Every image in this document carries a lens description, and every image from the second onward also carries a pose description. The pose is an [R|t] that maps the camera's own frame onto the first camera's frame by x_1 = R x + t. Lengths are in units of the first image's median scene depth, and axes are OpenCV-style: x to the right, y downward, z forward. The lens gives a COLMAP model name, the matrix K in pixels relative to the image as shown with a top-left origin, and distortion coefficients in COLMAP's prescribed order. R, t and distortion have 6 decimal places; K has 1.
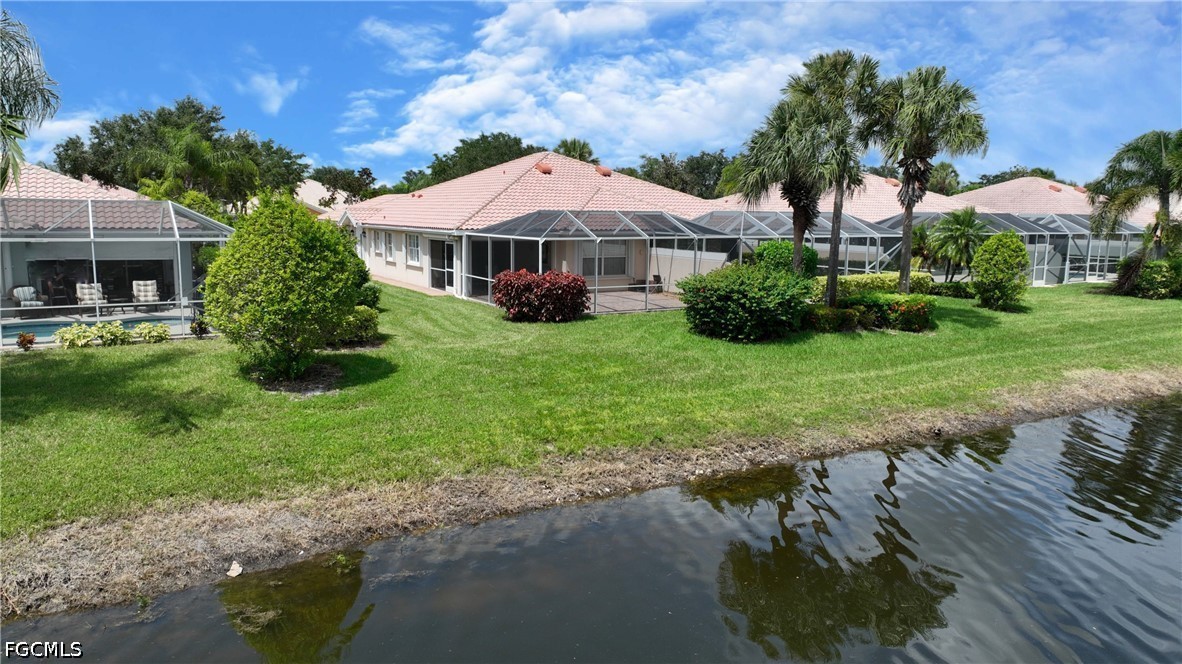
lens RADIAL K [[846.1, 0, 591.0], [0, 846.1, 332.0], [0, 0, 1]] dist [-0.000304, 0.002595]
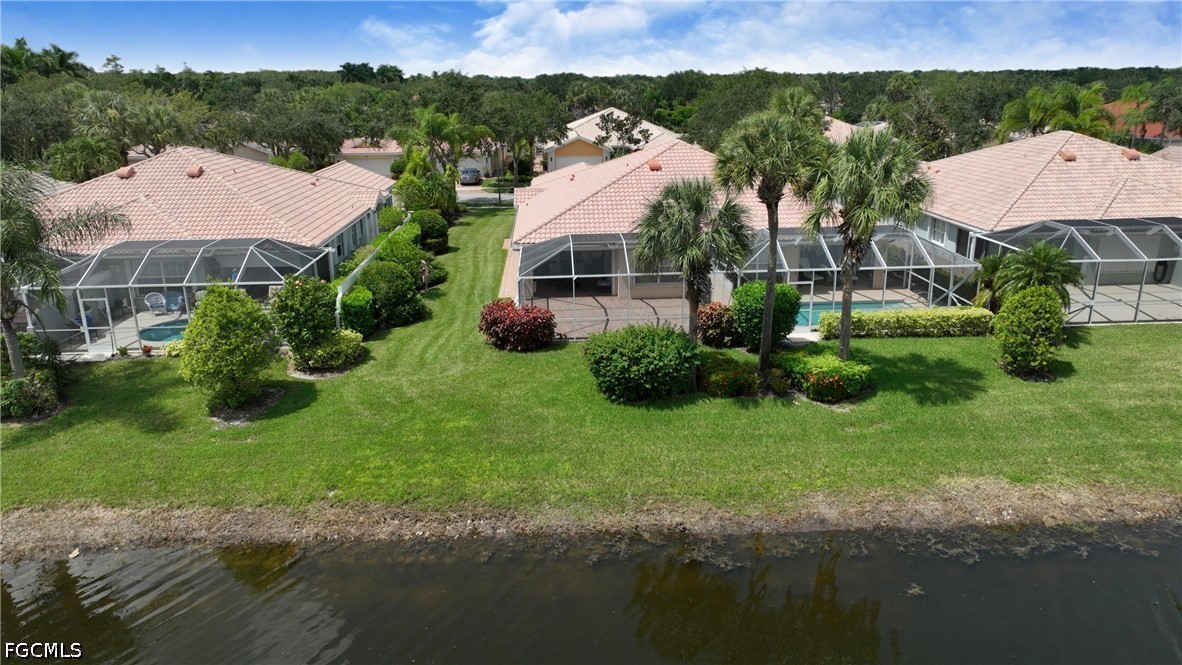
lens RADIAL K [[846.1, 0, 591.0], [0, 846.1, 332.5], [0, 0, 1]] dist [-0.000304, 0.002595]
pose [[0.872409, 0.112978, -0.475540, 0.923898], [-0.039109, 0.985935, 0.162490, -0.355850], [0.487210, -0.123160, 0.864557, 0.030764]]
